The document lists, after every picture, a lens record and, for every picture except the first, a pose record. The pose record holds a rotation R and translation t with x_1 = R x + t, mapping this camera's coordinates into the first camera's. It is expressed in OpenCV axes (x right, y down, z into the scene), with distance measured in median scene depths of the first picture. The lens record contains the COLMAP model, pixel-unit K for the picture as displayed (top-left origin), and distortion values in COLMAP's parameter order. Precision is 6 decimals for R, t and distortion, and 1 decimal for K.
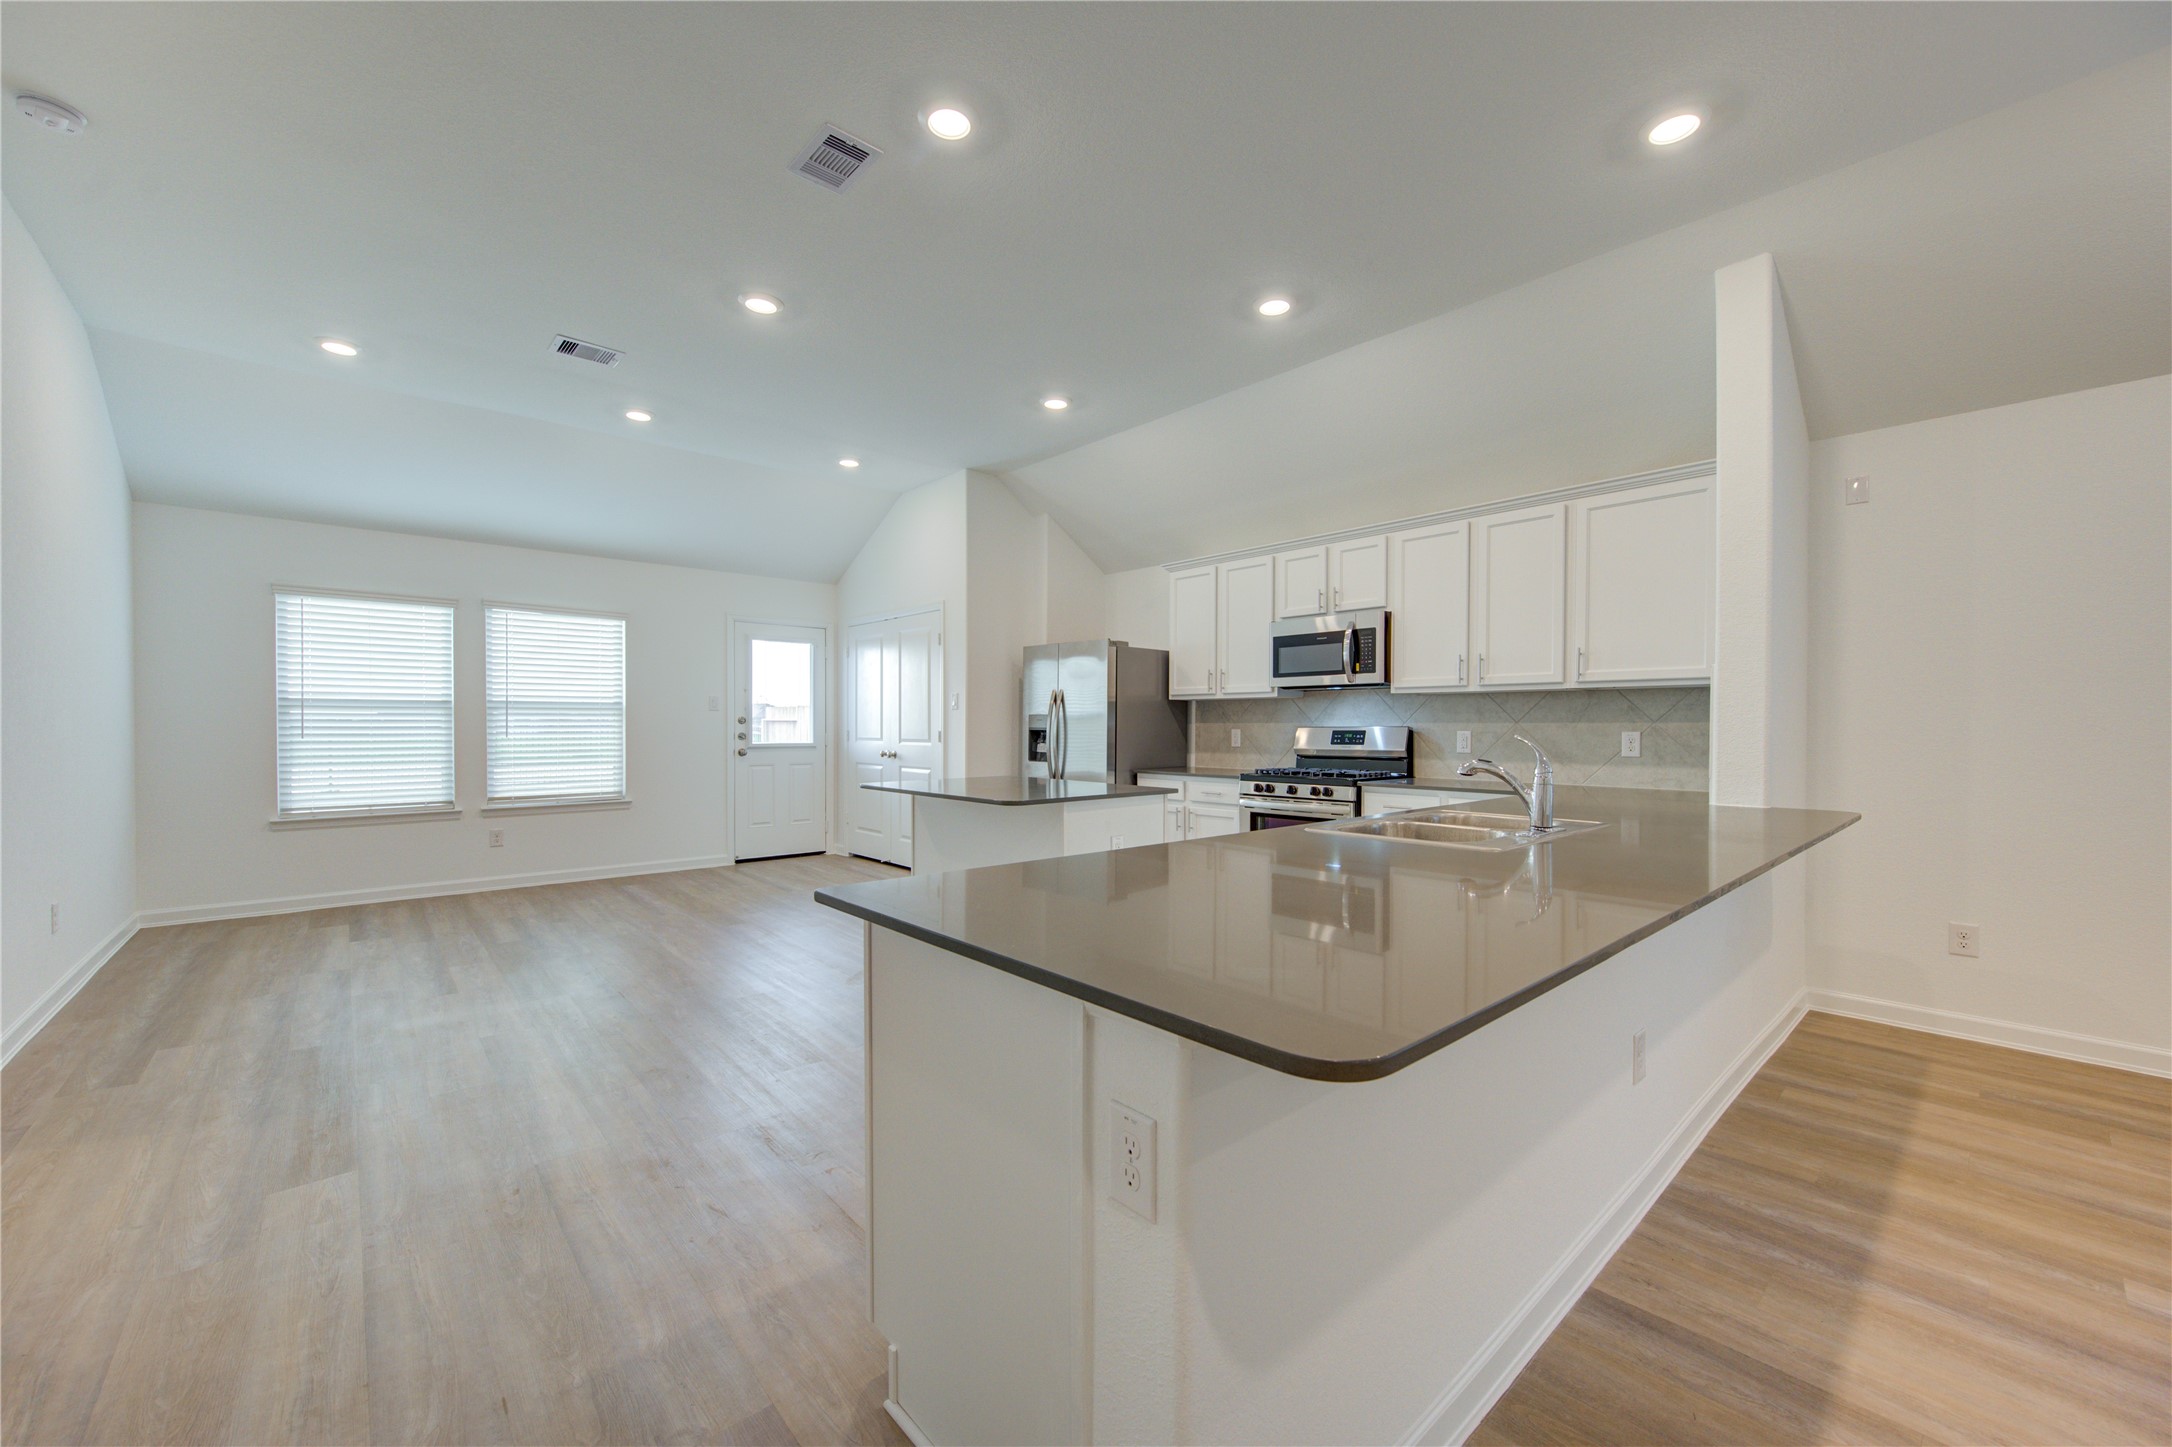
lens RADIAL K [[848.5, 0, 1096.5], [0, 848.5, 733.3], [0, 0, 1]] dist [-0.000886, -0.000290]
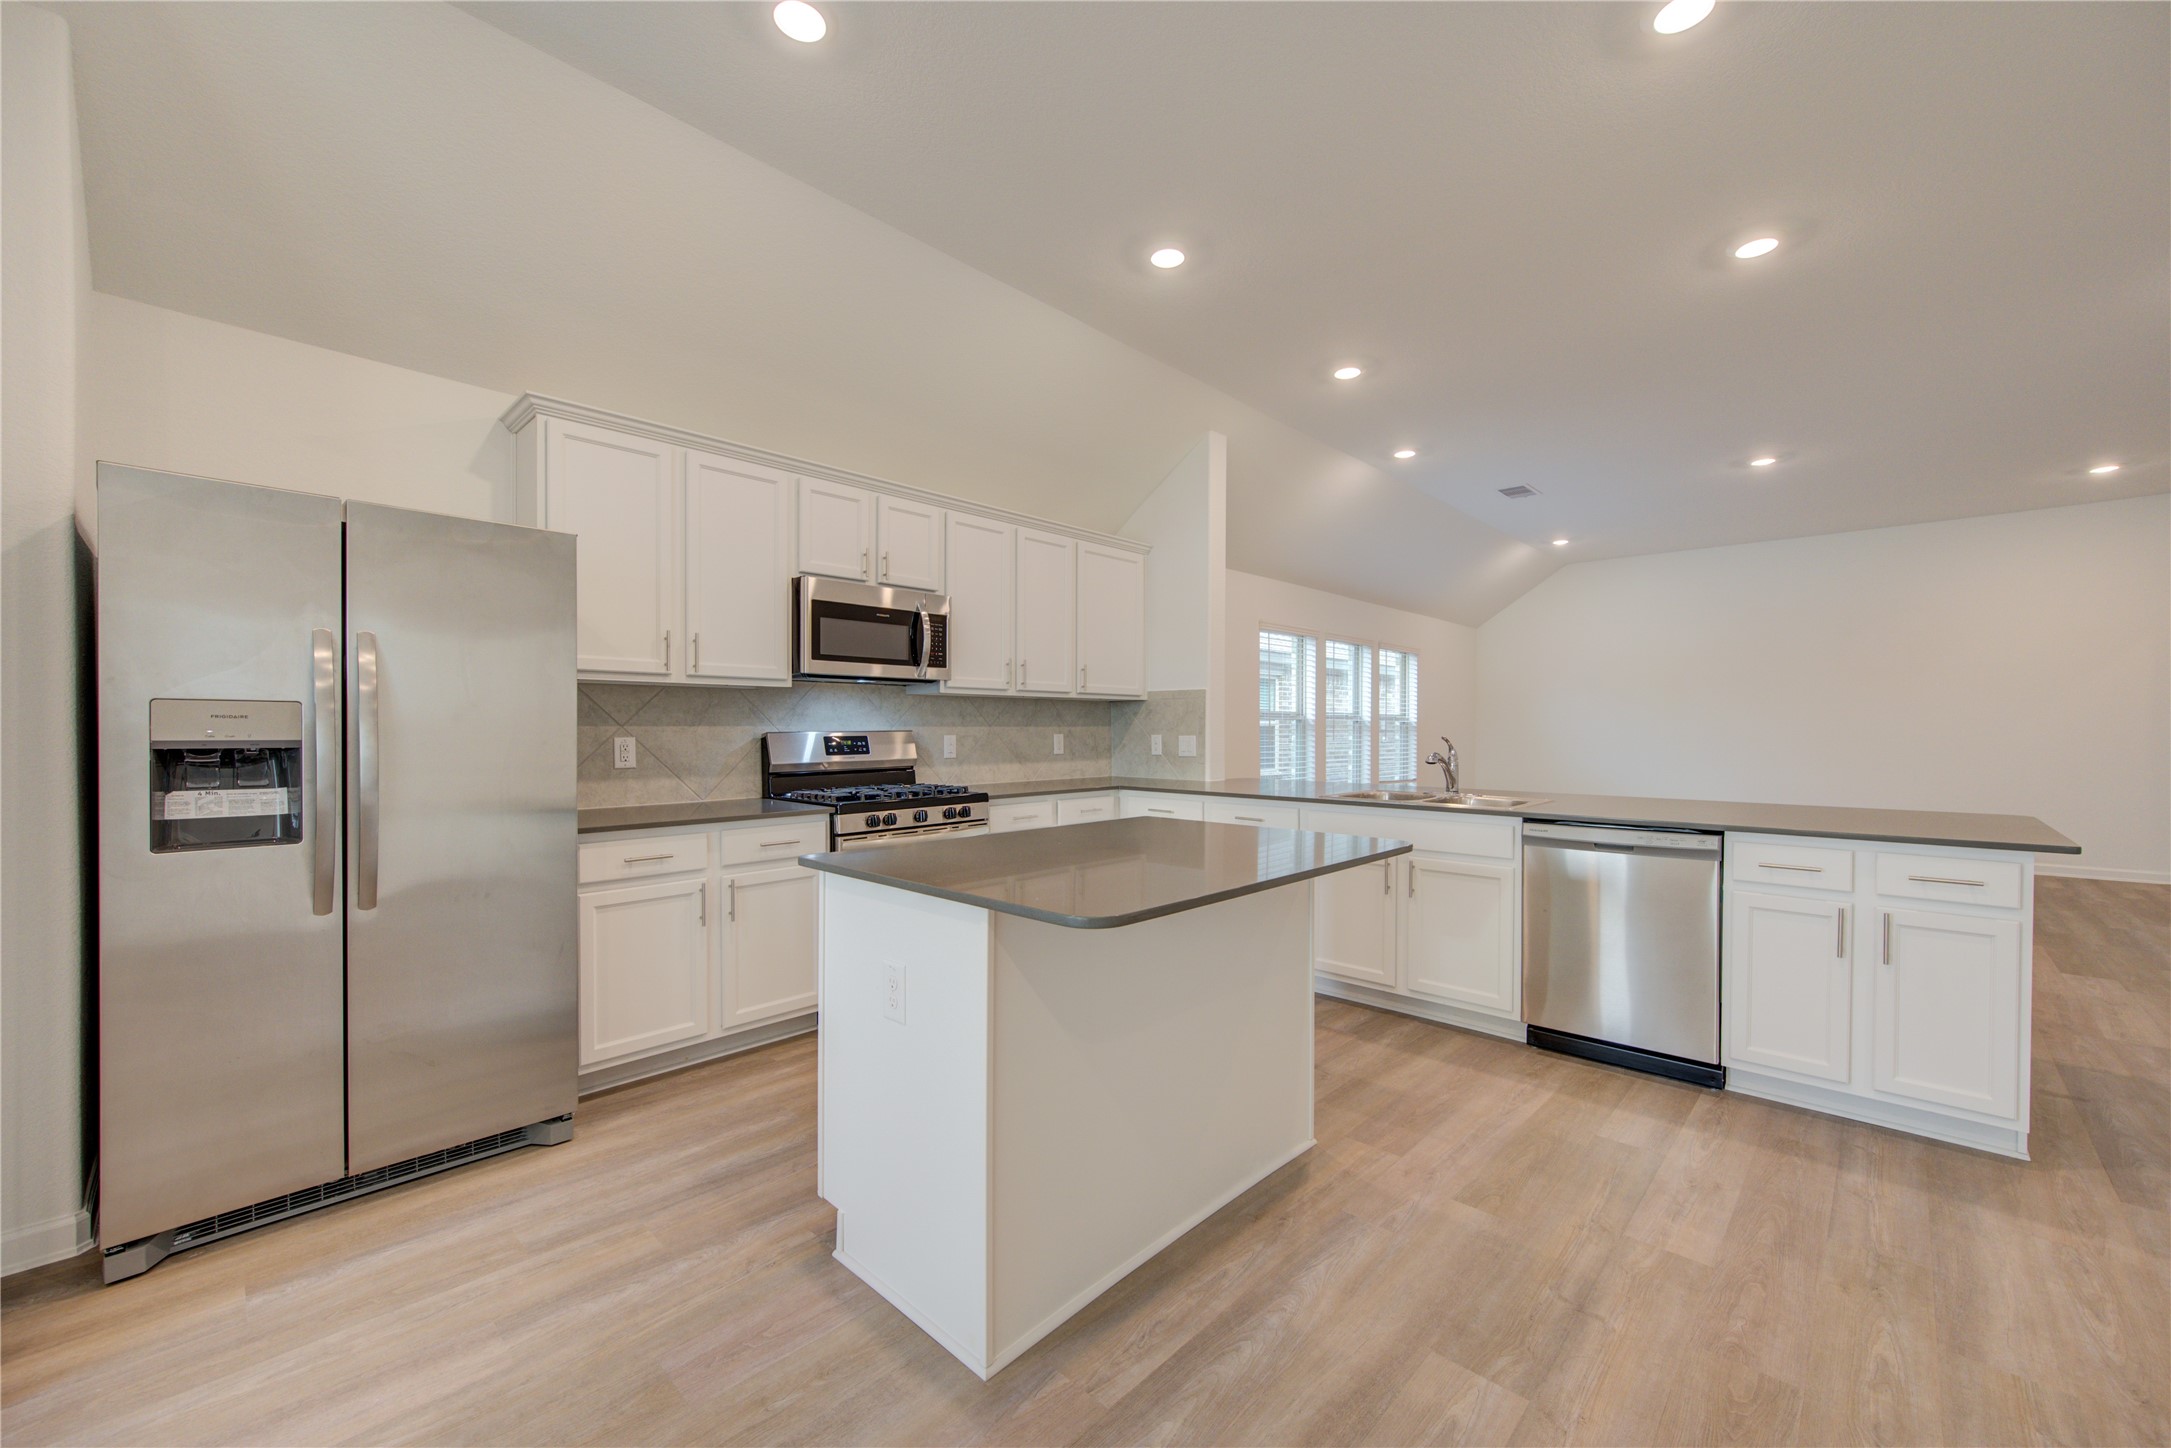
lens RADIAL K [[853.0, 0, 1098.8], [0, 853.0, 734.5], [0, 0, 1]] dist [0.001562, -0.000253]
pose [[-0.084428, -0.011376, 0.996365, -0.530452], [0.008247, 0.999893, 0.012115, -0.013420], [-0.996395, 0.009240, -0.084325, 0.901263]]
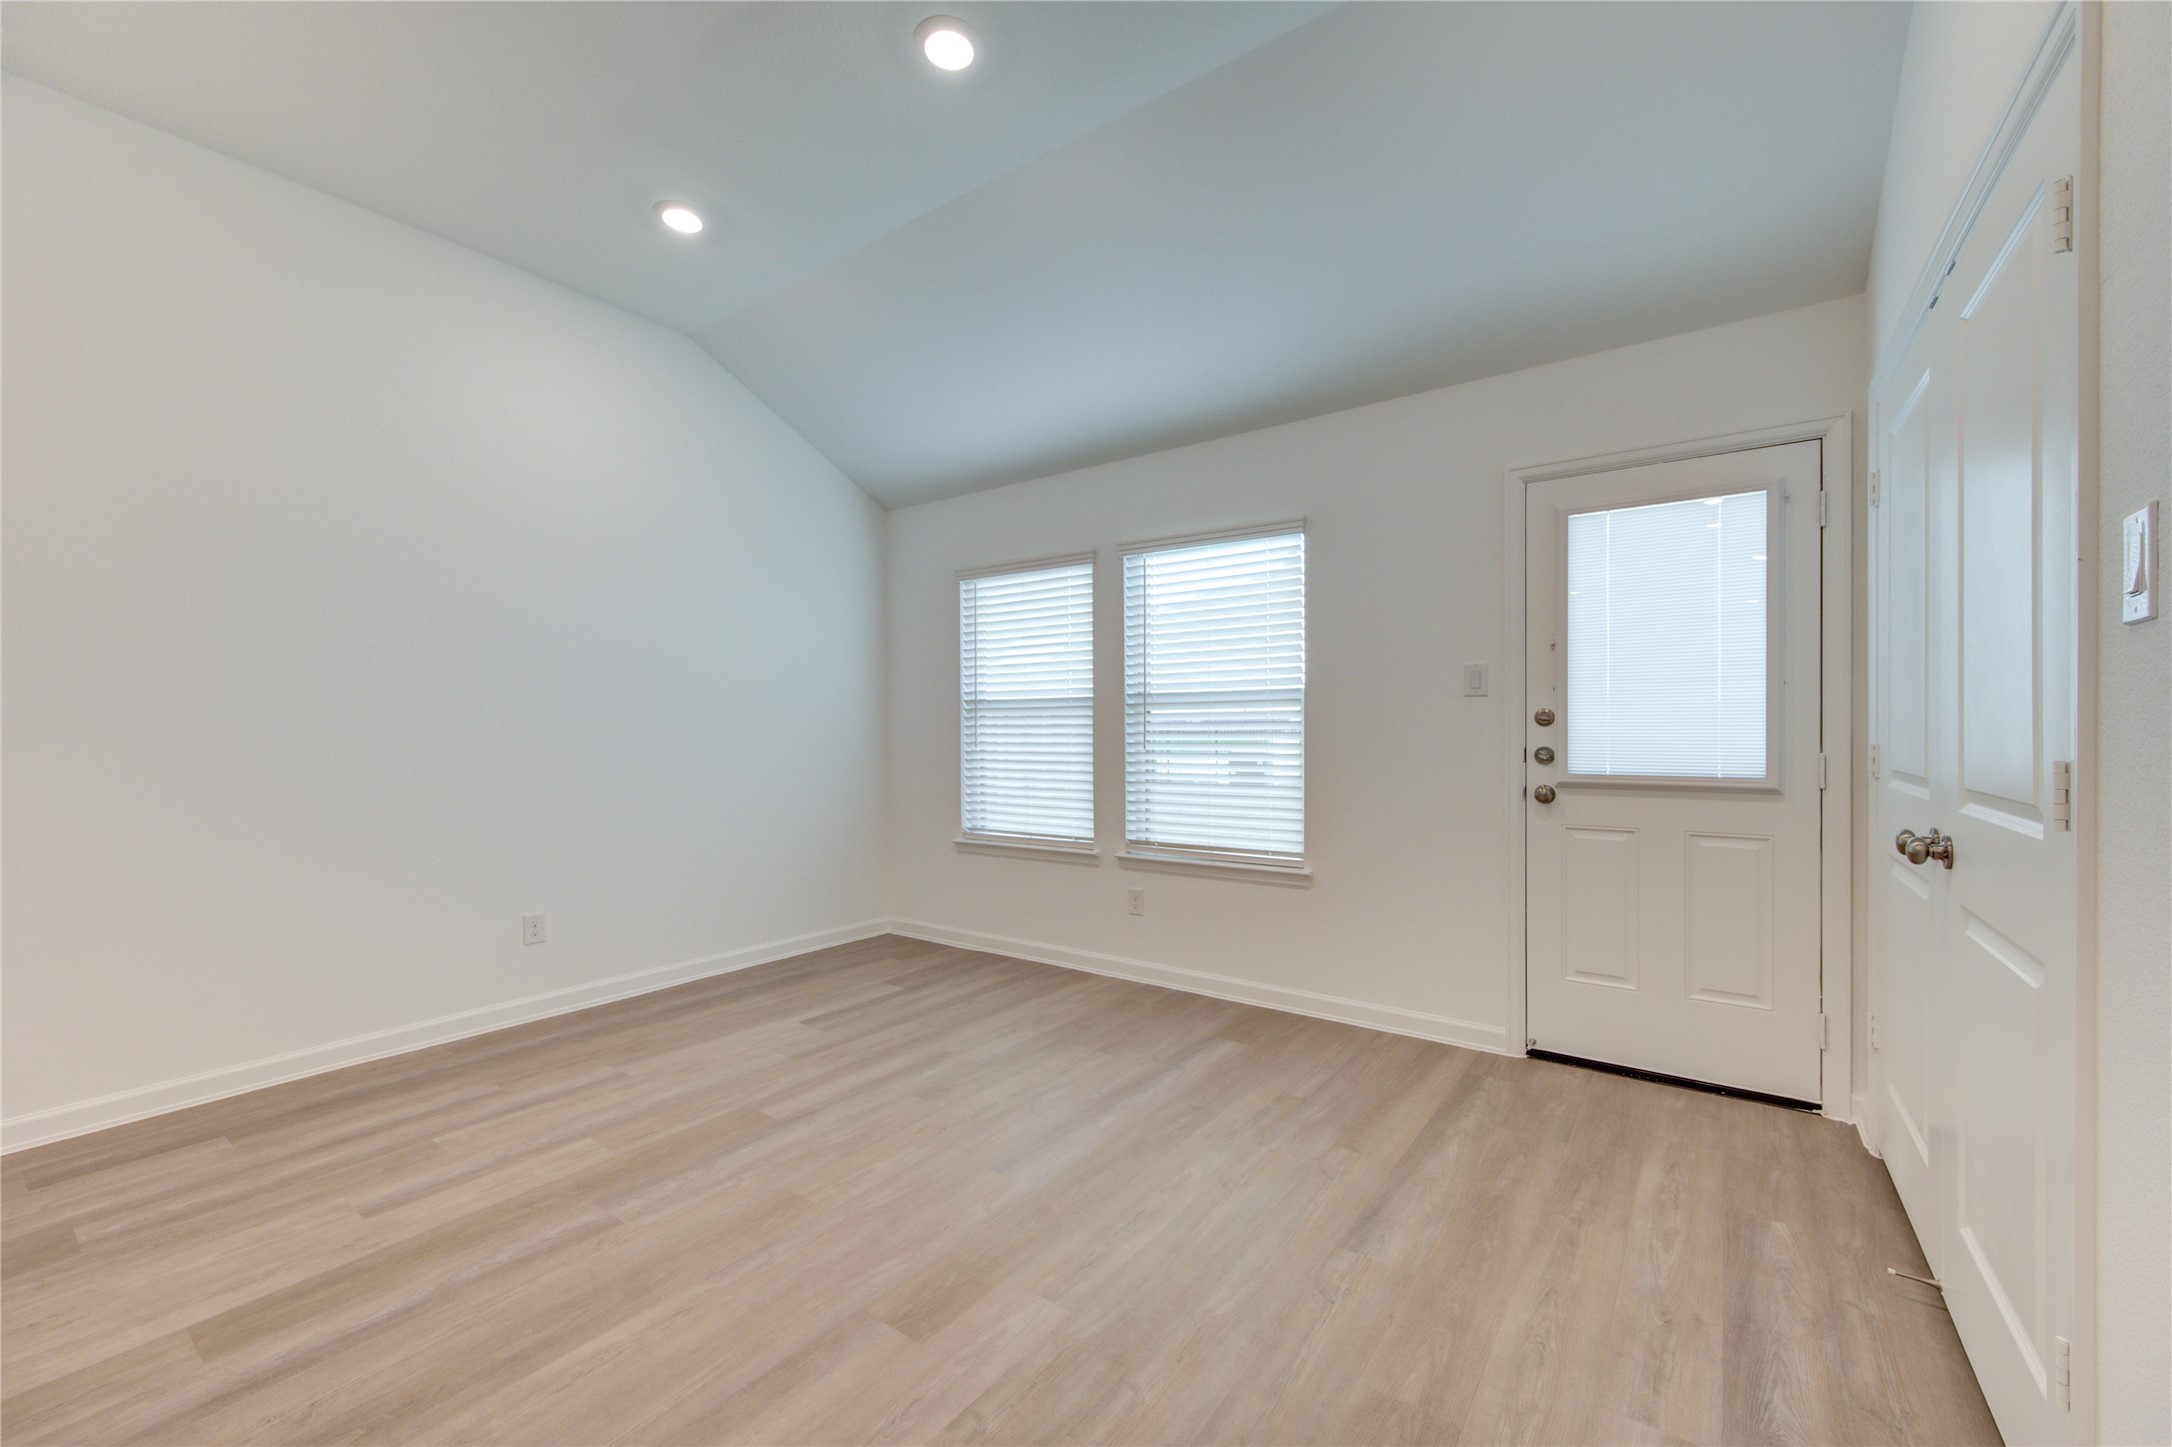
lens RADIAL K [[853.3, 0, 1099.3], [0, 853.3, 734.0], [0, 0, 1]] dist [0.001562, -0.000253]
pose [[0.220547, 0.004269, -0.975367, -0.085077], [-0.003660, 0.999987, 0.003550, -0.012003], [0.975369, 0.002787, 0.220560, 1.046729]]
